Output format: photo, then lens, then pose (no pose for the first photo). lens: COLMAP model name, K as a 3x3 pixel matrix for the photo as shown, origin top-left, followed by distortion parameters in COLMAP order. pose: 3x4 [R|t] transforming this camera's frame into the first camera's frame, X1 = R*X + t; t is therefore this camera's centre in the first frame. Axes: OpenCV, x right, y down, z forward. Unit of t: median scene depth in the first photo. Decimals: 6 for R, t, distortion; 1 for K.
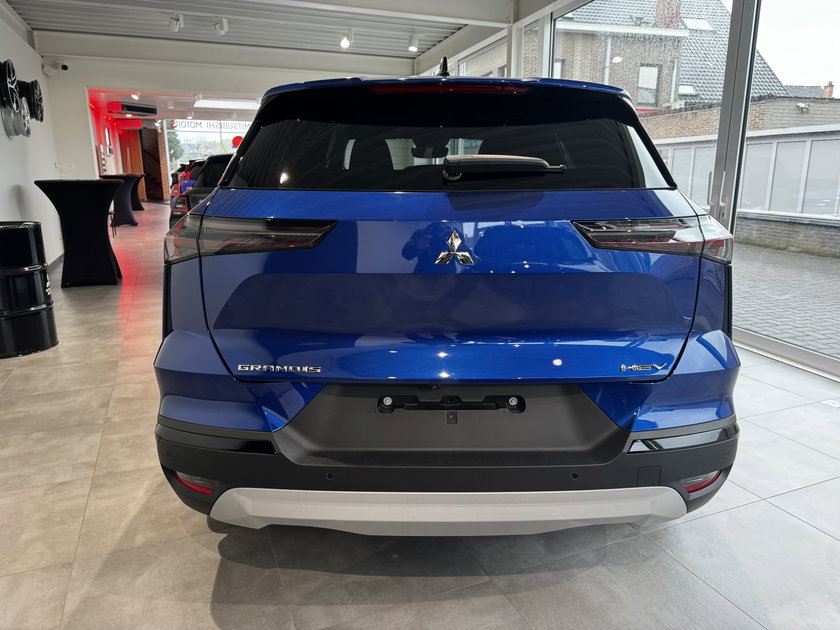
lens RADIAL K [[596.1, 0, 421.2], [0, 596.1, 311.6], [0, 0, 1]] dist [0.040684, -0.051422]
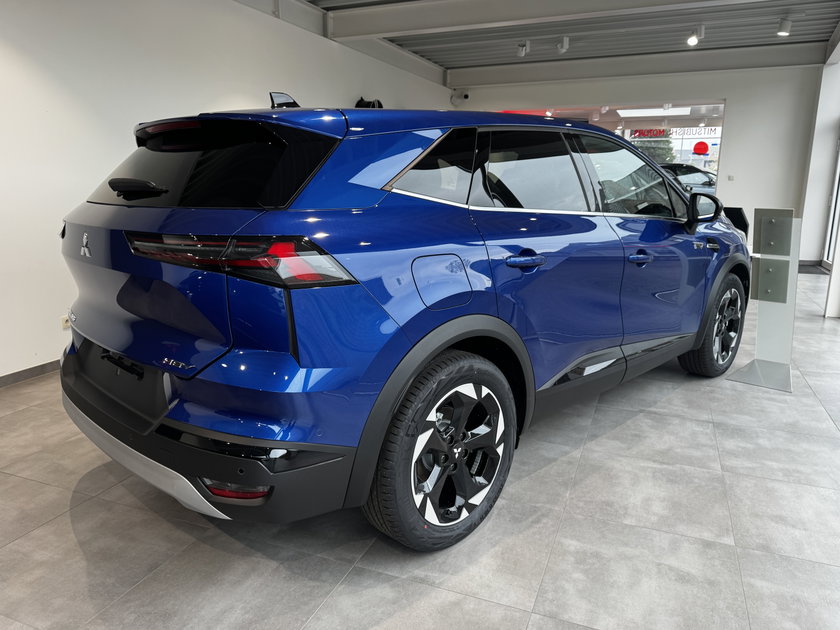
lens RADIAL K [[583.6, 0, 421.7], [0, 583.6, 321.8], [0, 0, 1]] dist [0.030737, -0.049462]
pose [[0.708774, 0.164220, -0.686055, 0.282895], [-0.156922, 0.984863, 0.073627, -0.027881], [0.687761, 0.055472, 0.723815, 0.101905]]
